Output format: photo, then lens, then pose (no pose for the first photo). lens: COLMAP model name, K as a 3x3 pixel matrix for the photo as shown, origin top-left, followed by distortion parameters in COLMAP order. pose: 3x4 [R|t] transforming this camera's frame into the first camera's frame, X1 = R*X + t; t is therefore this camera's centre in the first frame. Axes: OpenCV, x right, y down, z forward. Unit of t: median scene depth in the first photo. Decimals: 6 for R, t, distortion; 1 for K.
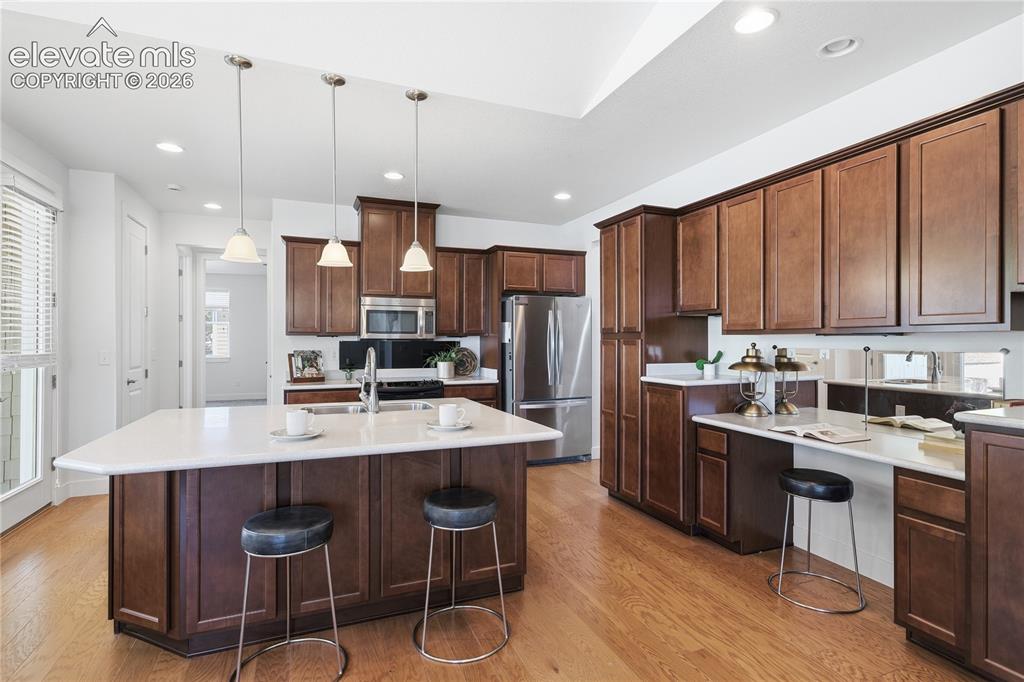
lens RADIAL K [[505.0, 0, 512.0], [0, 505.0, 341.0], [0, 0, 1]] dist [0.003478, 0.001287]
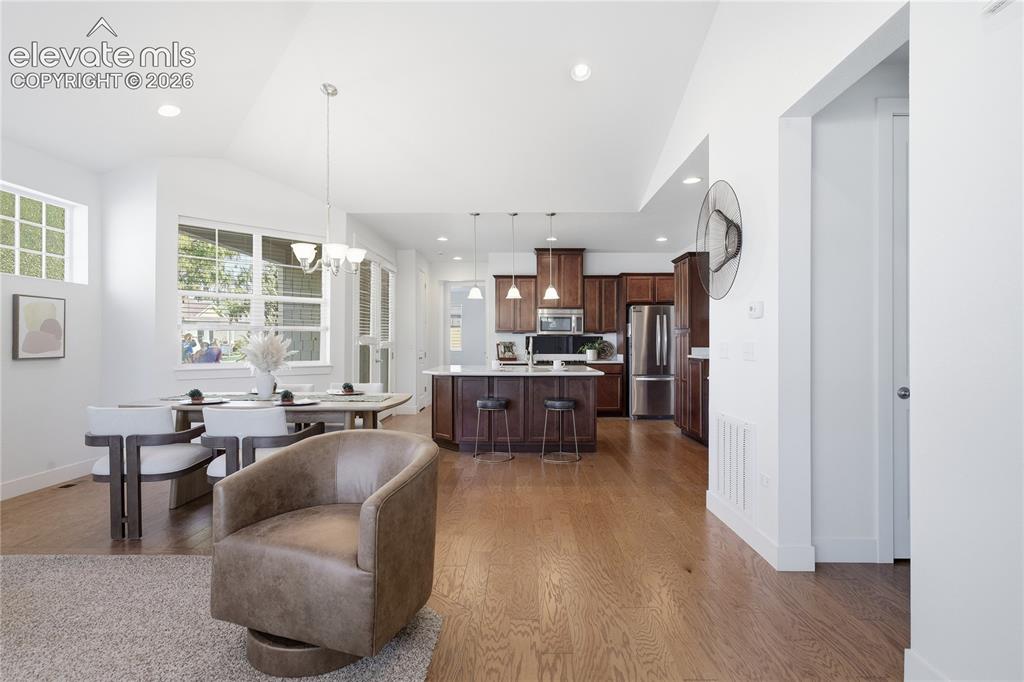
lens RADIAL K [[502.3, 0, 515.9], [0, 502.3, 339.4], [0, 0, 1]] dist [-0.002610, -0.000680]
pose [[0.924271, -0.001790, -0.381732, 0.265753], [-0.000431, 0.999983, -0.005733, 0.020887], [0.381736, 0.005463, 0.924255, -0.544973]]
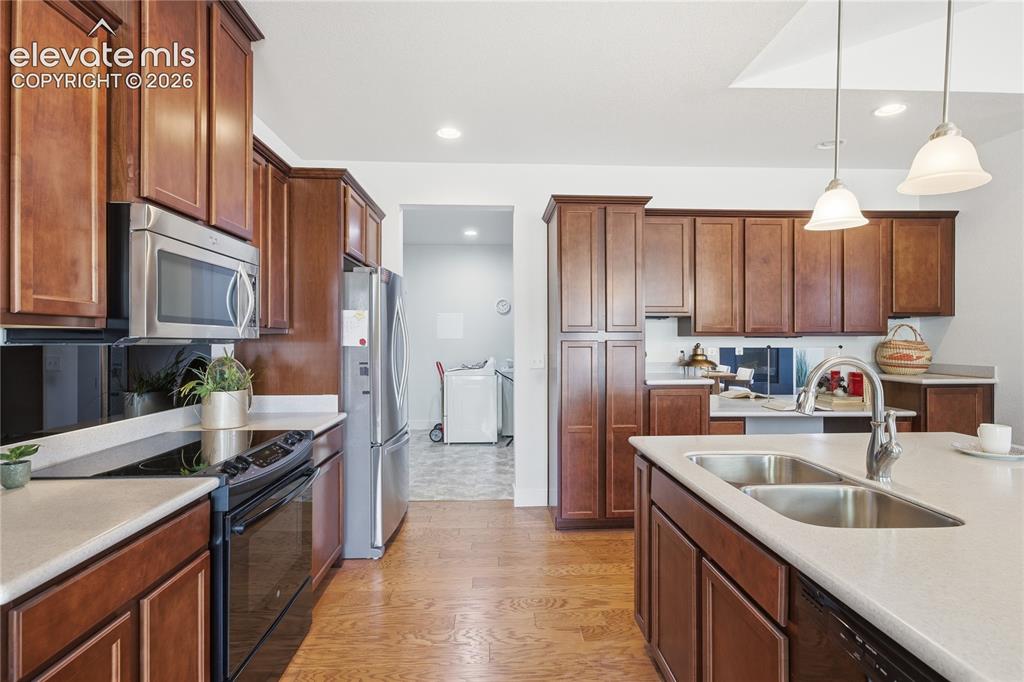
lens RADIAL K [[499.9, 0, 517.9], [0, 499.9, 340.0], [0, 0, 1]] dist [0.000313, 0.000619]
pose [[0.327697, 0.001214, 0.944782, -0.485928], [0.000091, 0.999999, -0.001316, -0.001713], [-0.944783, 0.000517, 0.327696, 0.648738]]
